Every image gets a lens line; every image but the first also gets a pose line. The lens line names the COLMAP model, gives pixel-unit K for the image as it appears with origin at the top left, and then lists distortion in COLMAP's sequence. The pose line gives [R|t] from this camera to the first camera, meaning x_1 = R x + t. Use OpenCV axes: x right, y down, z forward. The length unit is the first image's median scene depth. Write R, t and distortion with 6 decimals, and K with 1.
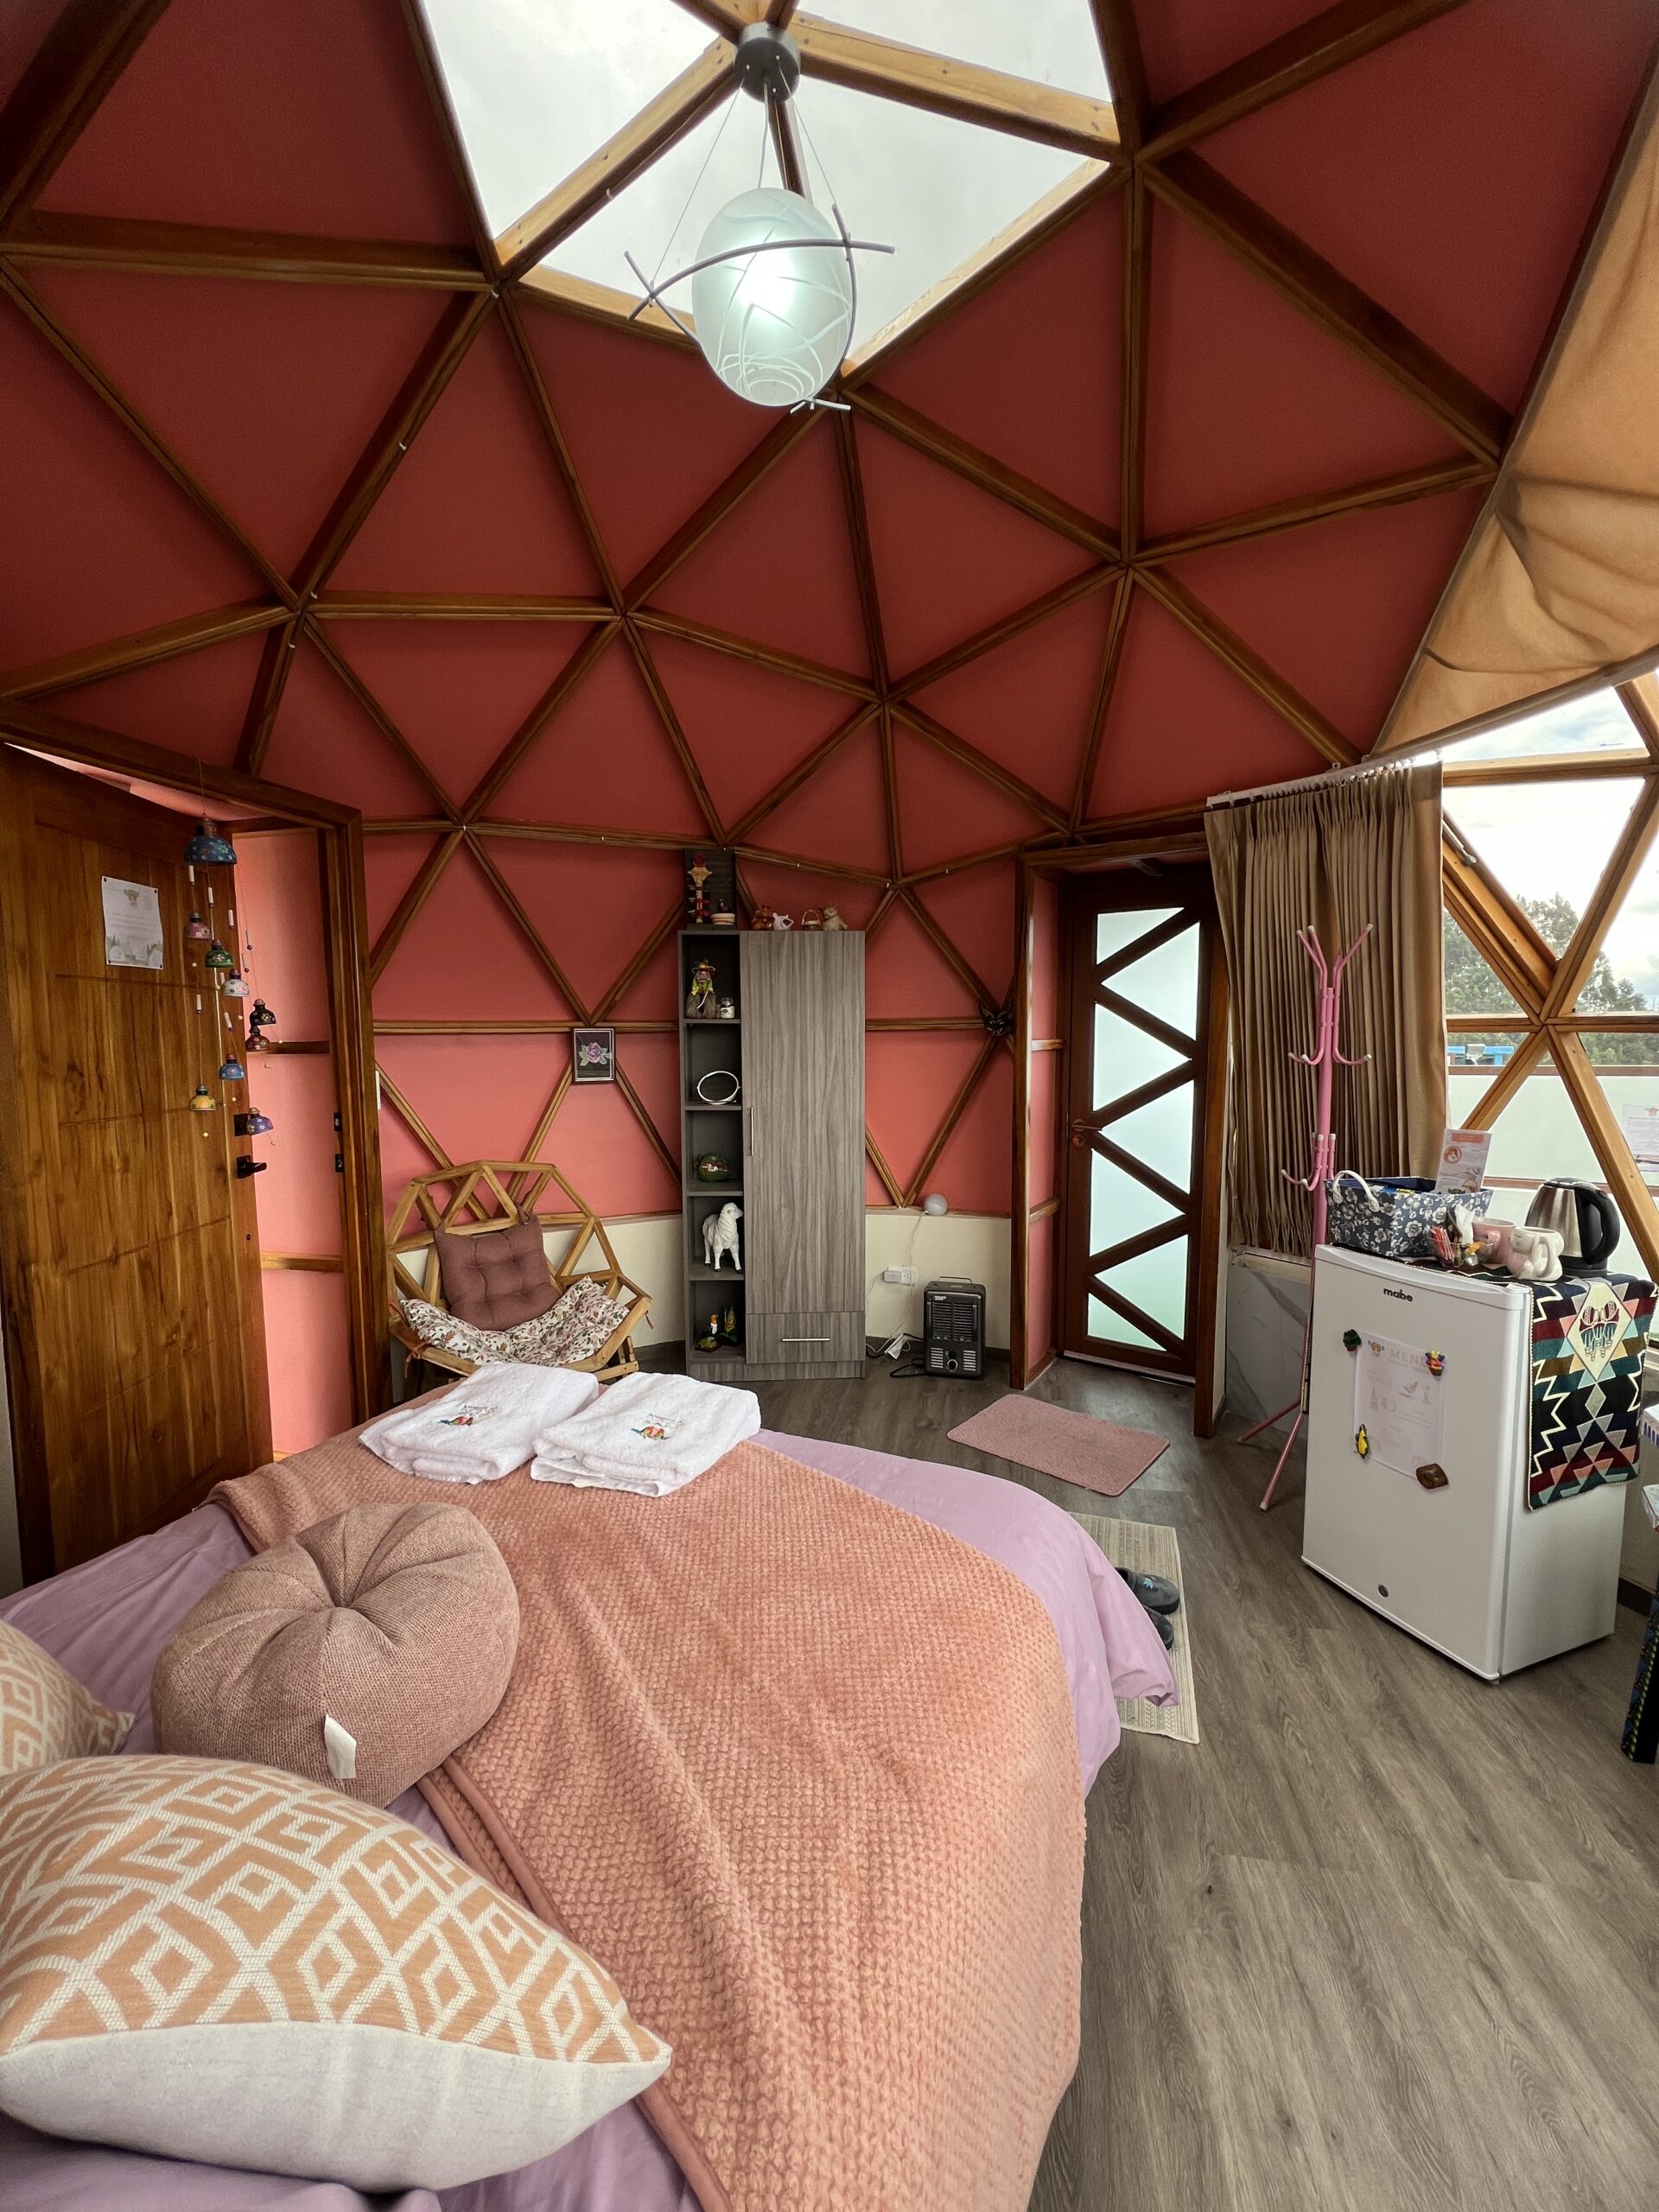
lens RADIAL K [[898.7, 0, 828.5], [0, 898.7, 1095.9], [0, 0, 1]] dist [0.040960, -0.000010]
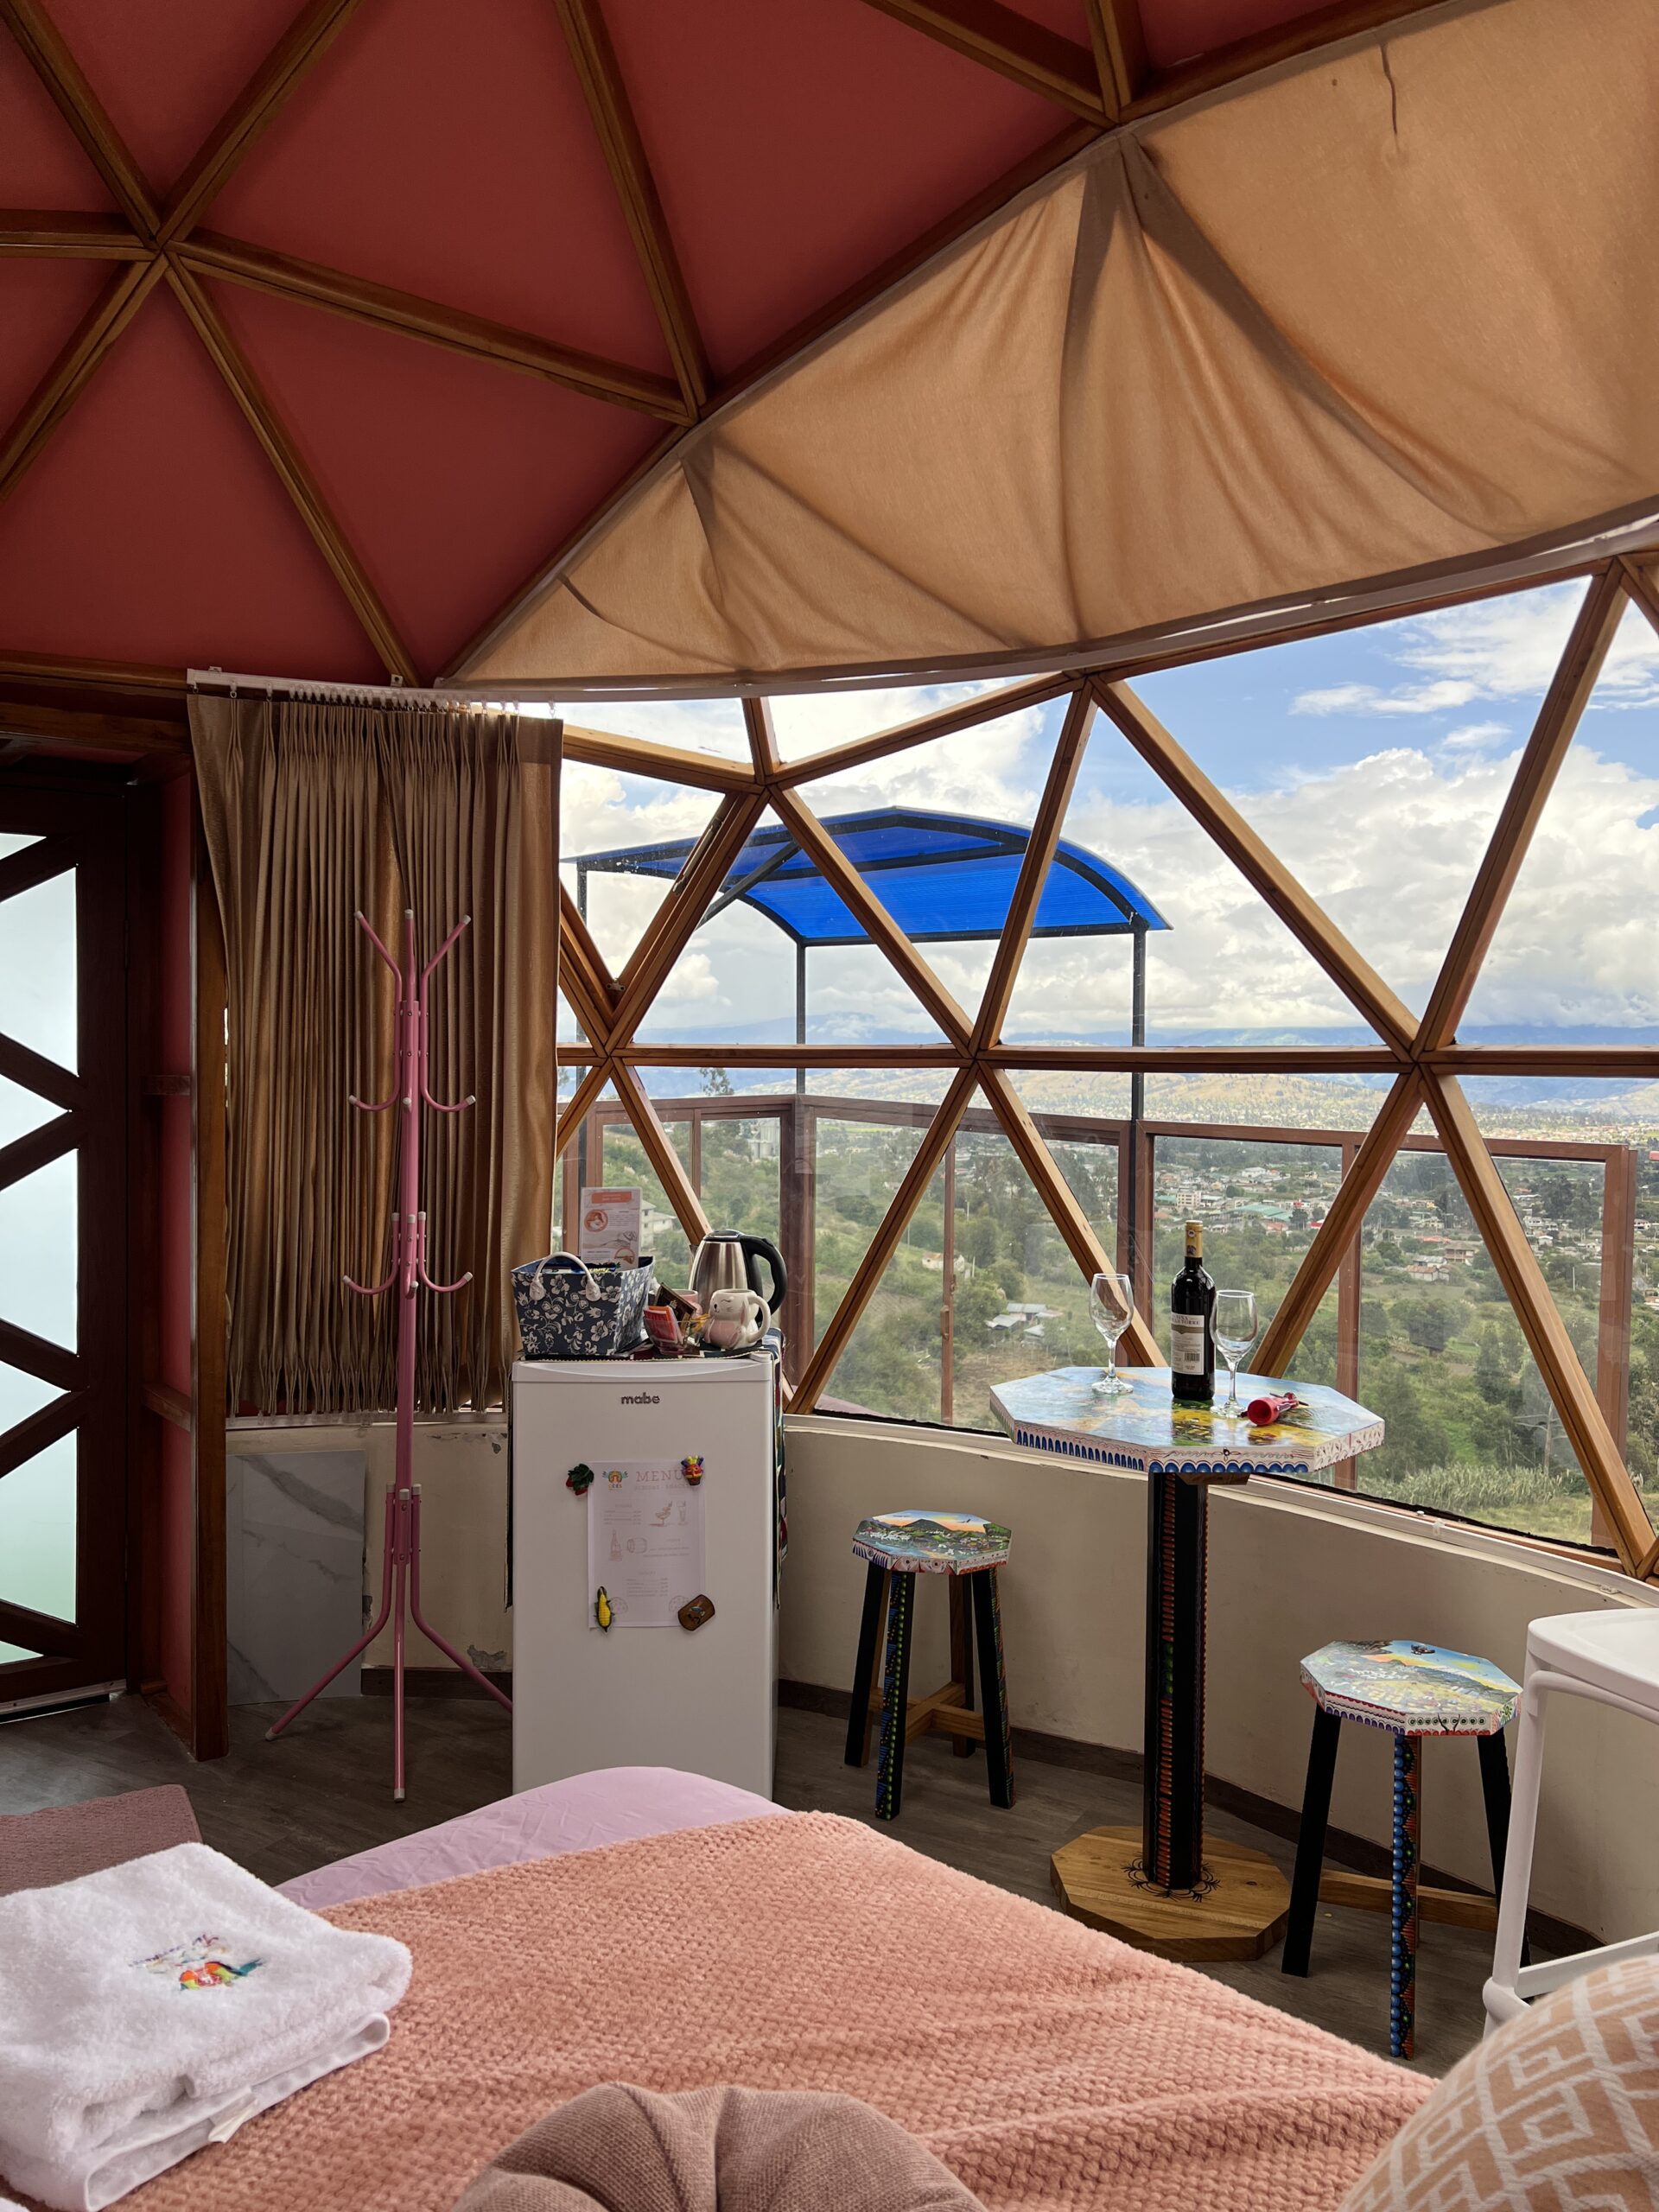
lens RADIAL K [[1651.2, 0, 829.5], [0, 1651.2, 1106.0], [0, 0, 1]] dist [0.077620, -0.001649]
pose [[0.394008, -0.022112, 0.918841, -0.570485], [0.062111, 0.998066, -0.002615, -0.018389], [-0.917006, 0.058101, 0.394620, 0.260021]]
